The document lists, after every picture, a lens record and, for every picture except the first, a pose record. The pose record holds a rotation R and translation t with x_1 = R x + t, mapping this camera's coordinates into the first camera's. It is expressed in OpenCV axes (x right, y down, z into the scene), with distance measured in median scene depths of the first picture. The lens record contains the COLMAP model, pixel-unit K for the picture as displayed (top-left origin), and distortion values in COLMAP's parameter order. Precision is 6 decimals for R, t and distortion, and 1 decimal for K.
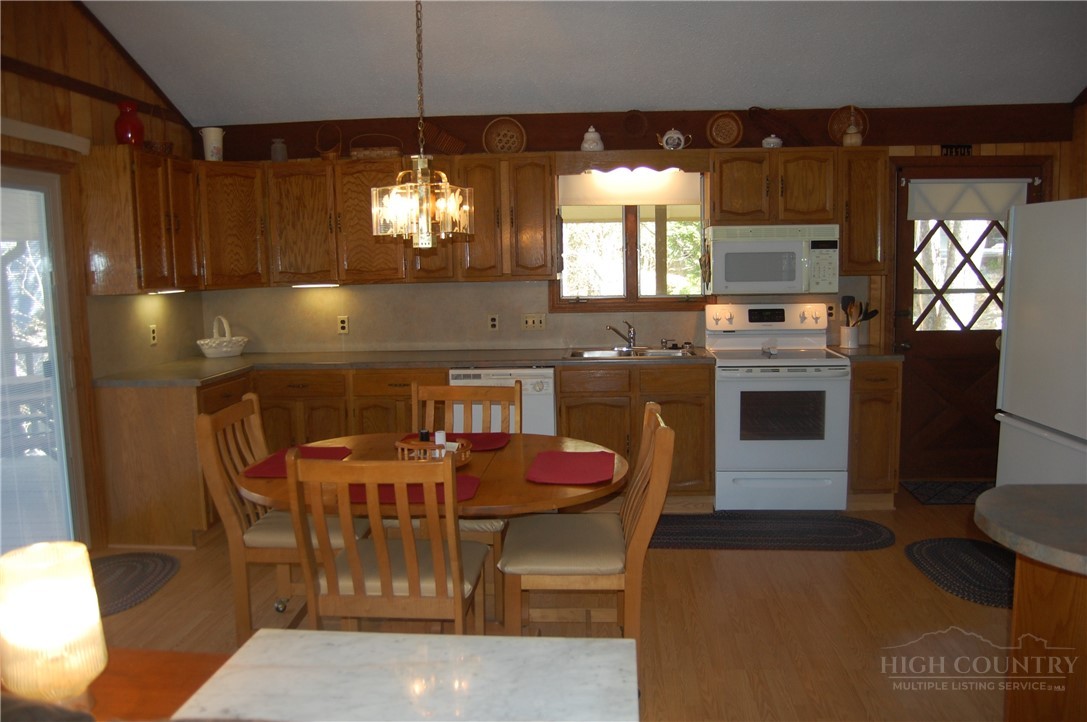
lens RADIAL K [[871.8, 0, 545.3], [0, 871.8, 373.6], [0, 0, 1]] dist [-0.104809, 0.046191]
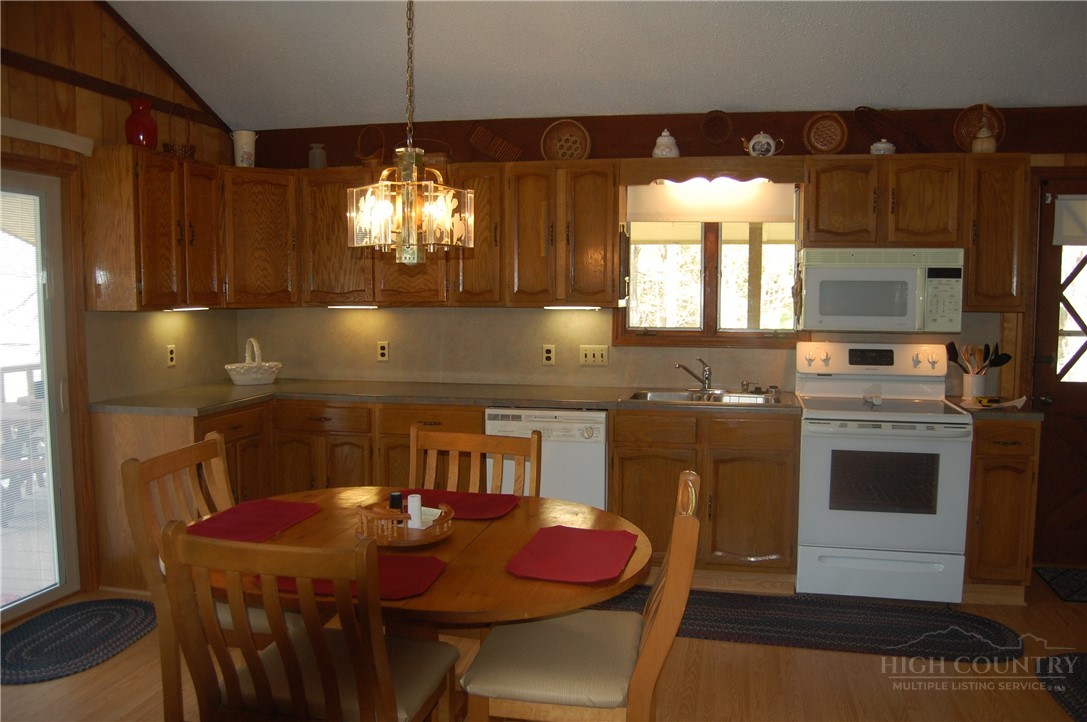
lens RADIAL K [[871.8, 0, 545.3], [0, 871.8, 373.6], [0, 0, 1]] dist [-0.104809, 0.046191]
pose [[0.989280, 0.036058, -0.141507, 0.067523], [-0.040215, 0.998836, -0.026630, -0.017949], [0.140382, 0.032036, 0.989579, 0.150976]]
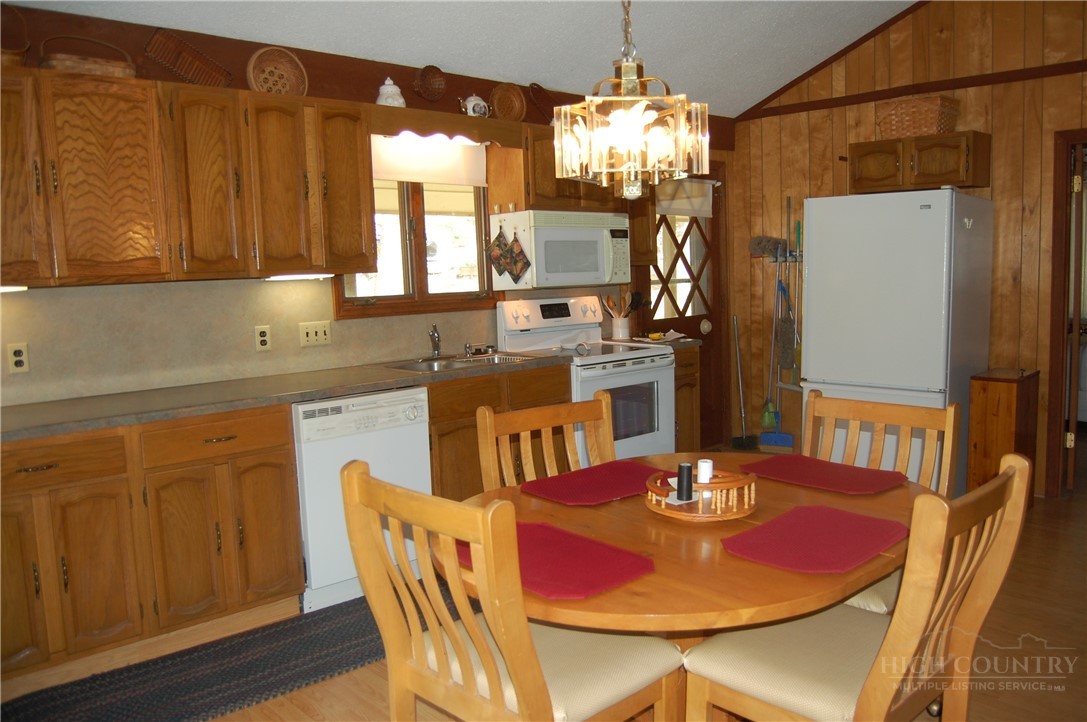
lens RADIAL K [[871.8, 0, 545.3], [0, 871.8, 373.6], [0, 0, 1]] dist [-0.104809, 0.046191]
pose [[0.668116, -0.087424, 0.738903, -0.463023], [0.111668, 0.993607, 0.016590, -0.017902], [-0.735630, 0.071428, 0.673607, 0.403842]]
